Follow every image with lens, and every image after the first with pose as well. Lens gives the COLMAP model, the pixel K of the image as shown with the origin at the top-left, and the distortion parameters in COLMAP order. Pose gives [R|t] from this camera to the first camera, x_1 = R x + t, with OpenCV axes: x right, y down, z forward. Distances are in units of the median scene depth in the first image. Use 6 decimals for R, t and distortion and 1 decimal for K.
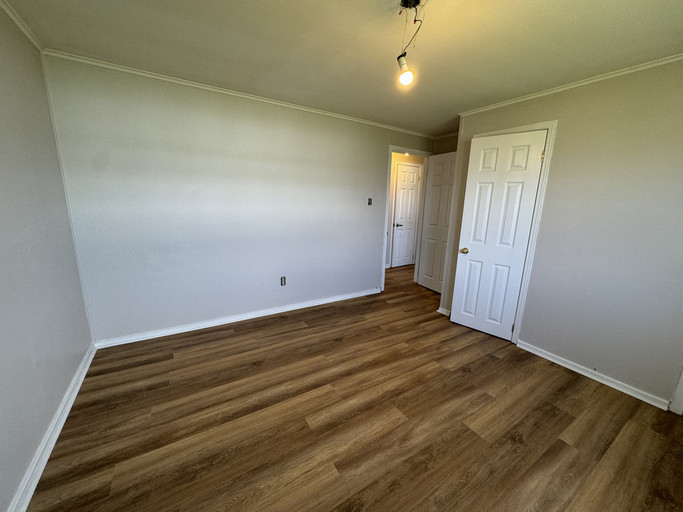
lens RADIAL K [[269.9, 0, 341.5], [0, 269.9, 256.0], [0, 0, 1]] dist [-0.001285, -0.000361]
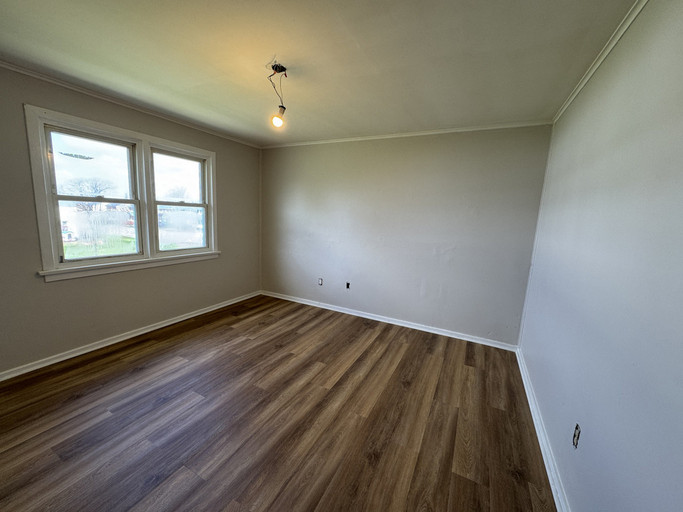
lens RADIAL K [[269.9, 0, 341.5], [0, 269.9, 256.0], [0, 0, 1]] dist [-0.001285, -0.000361]
pose [[-0.858279, 0.007218, -0.513133, 0.388471], [-0.175377, 0.935575, 0.306500, -0.296239], [0.482287, 0.353054, -0.801718, 1.444830]]
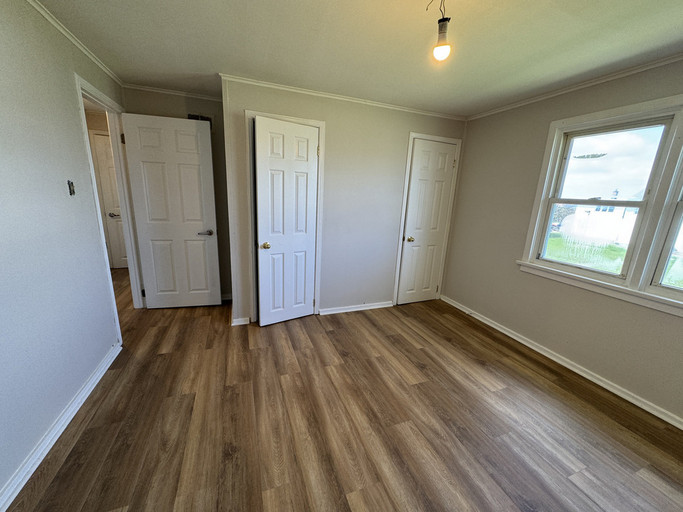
lens RADIAL K [[269.9, 0, 341.5], [0, 269.9, 256.0], [0, 0, 1]] dist [-0.001285, -0.000361]
pose [[0.203253, -0.244631, 0.948074, -0.435673], [0.163043, 0.963223, 0.213586, -0.171055], [-0.965456, 0.111165, 0.235663, 0.686807]]
